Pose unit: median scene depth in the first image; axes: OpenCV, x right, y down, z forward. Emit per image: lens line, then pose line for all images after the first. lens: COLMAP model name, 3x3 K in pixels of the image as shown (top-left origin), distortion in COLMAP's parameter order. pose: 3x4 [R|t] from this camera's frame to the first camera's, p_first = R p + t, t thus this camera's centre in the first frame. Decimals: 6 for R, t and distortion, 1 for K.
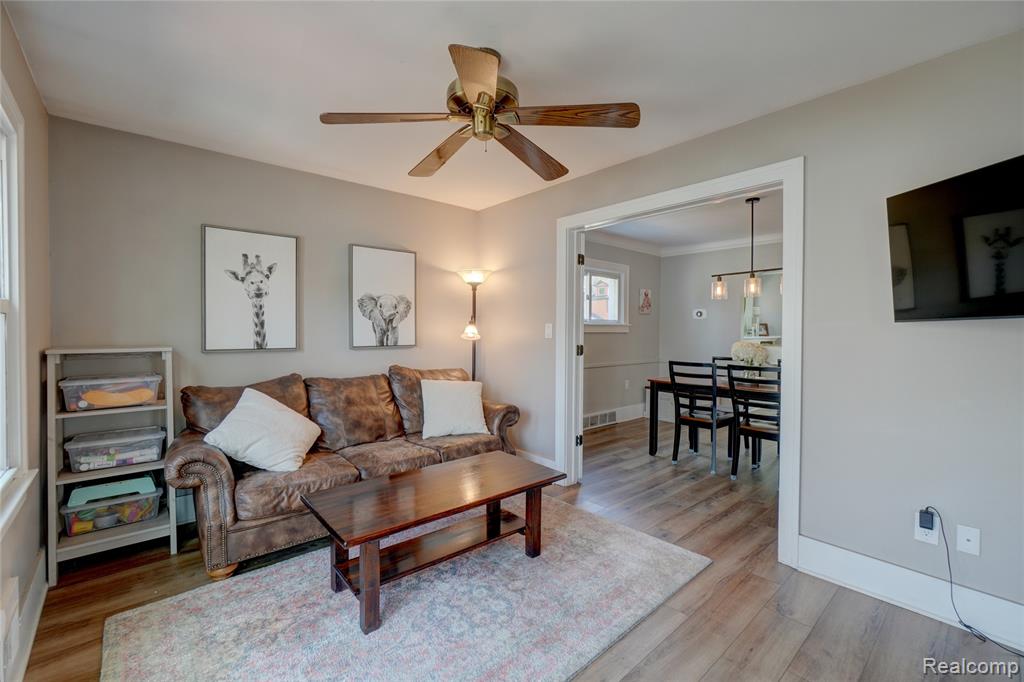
lens RADIAL K [[442.1, 0, 513.1], [0, 442.1, 335.4], [0, 0, 1]] dist [-0.009098, -0.000216]
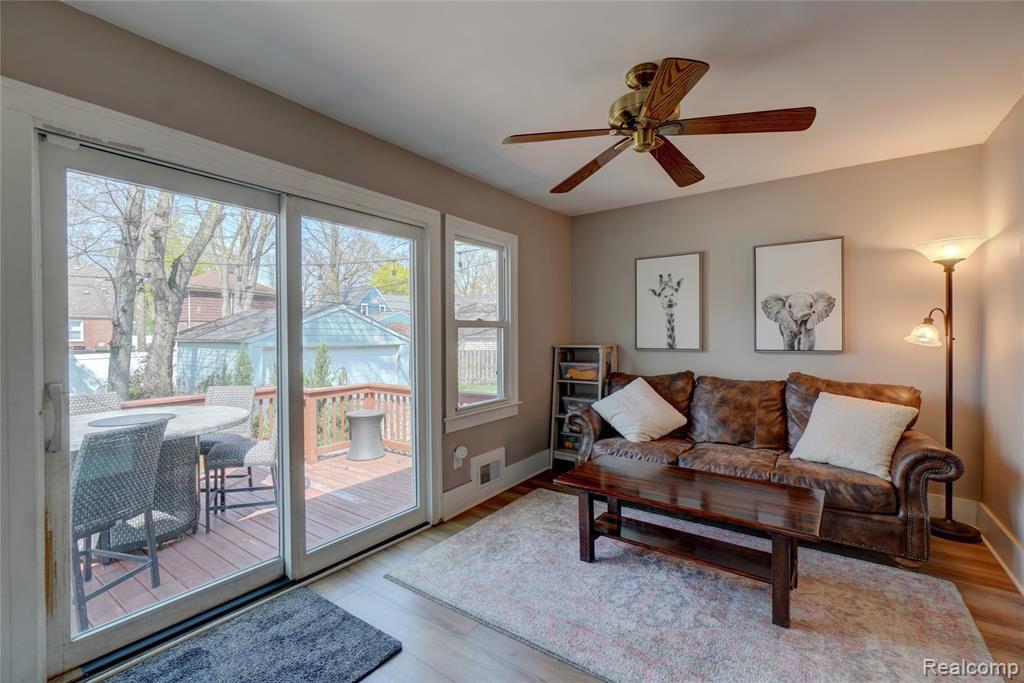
lens RADIAL K [[442.1, 0, 514.2], [0, 442.1, 336.0], [0, 0, 1]] dist [-0.009098, -0.000216]
pose [[0.214823, 0.000501, -0.976653, 0.527889], [-0.004286, 0.999991, -0.000430, -0.002860], [0.976643, 0.004279, 0.214824, 0.285021]]
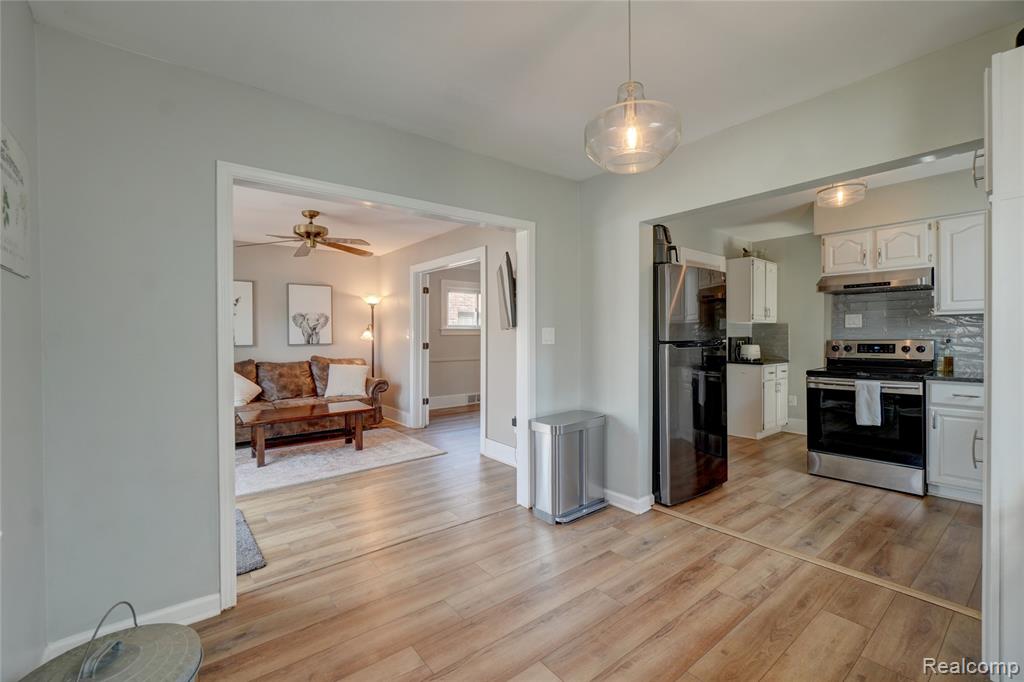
lens RADIAL K [[442.1, 0, 513.8], [0, 442.1, 337.3], [0, 0, 1]] dist [-0.009098, -0.000216]
pose [[0.998767, -0.005576, -0.049335, 0.625029], [0.005539, 0.999984, -0.000881, 0.005383], [0.049339, 0.000607, 0.998782, -0.689643]]
